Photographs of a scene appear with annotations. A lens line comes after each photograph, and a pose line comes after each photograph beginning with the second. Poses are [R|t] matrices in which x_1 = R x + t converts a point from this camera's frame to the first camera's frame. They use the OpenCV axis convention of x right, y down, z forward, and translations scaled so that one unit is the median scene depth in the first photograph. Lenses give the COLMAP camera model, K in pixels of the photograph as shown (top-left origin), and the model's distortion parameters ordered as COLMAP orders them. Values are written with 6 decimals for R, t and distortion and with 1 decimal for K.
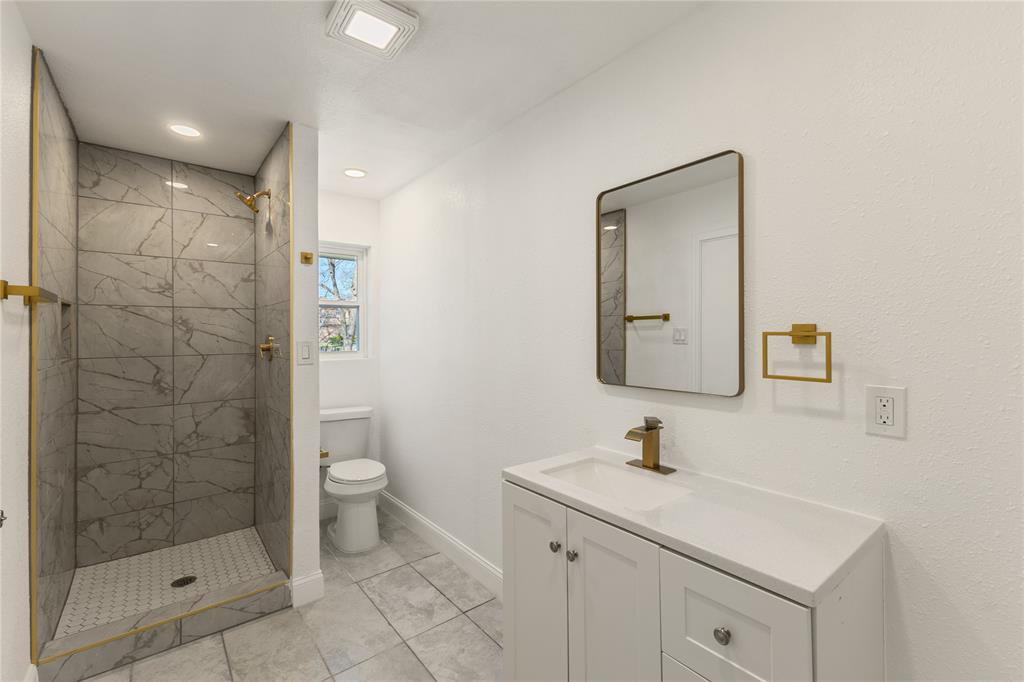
lens RADIAL K [[443.5, 0, 514.5], [0, 443.5, 339.9], [0, 0, 1]] dist [0.005201, -0.000170]
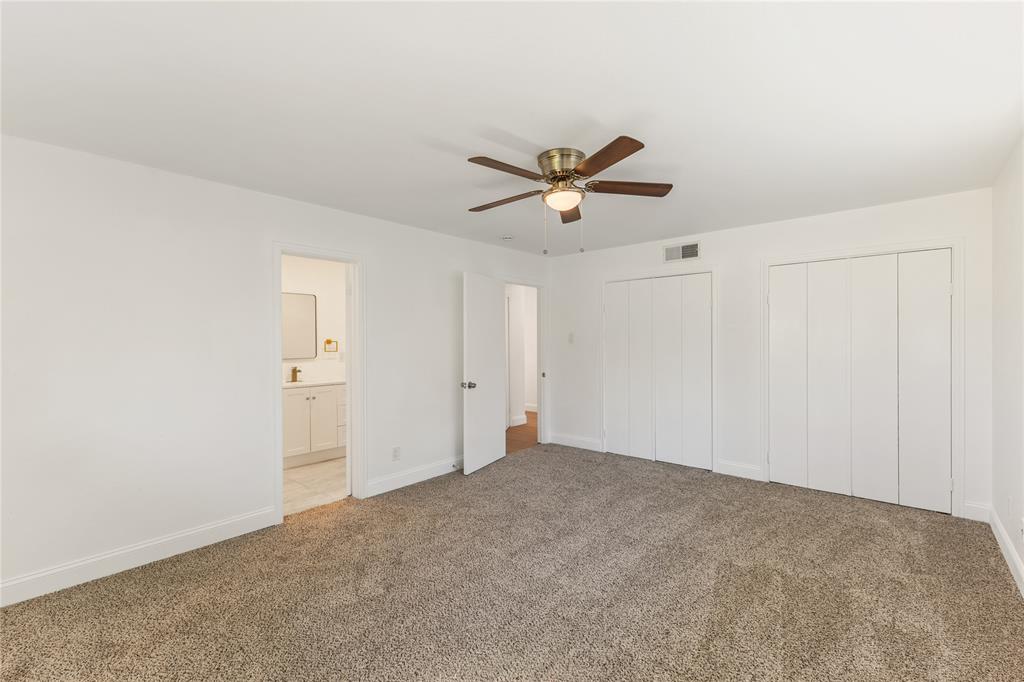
lens RADIAL K [[443.5, 0, 514.5], [0, 443.5, 339.9], [0, 0, 1]] dist [0.005201, -0.000170]
pose [[-0.176127, -0.000777, 0.984367, -4.126576], [0.008351, 0.999963, 0.002283, -0.026513], [-0.984332, 0.008623, -0.176114, -0.065038]]
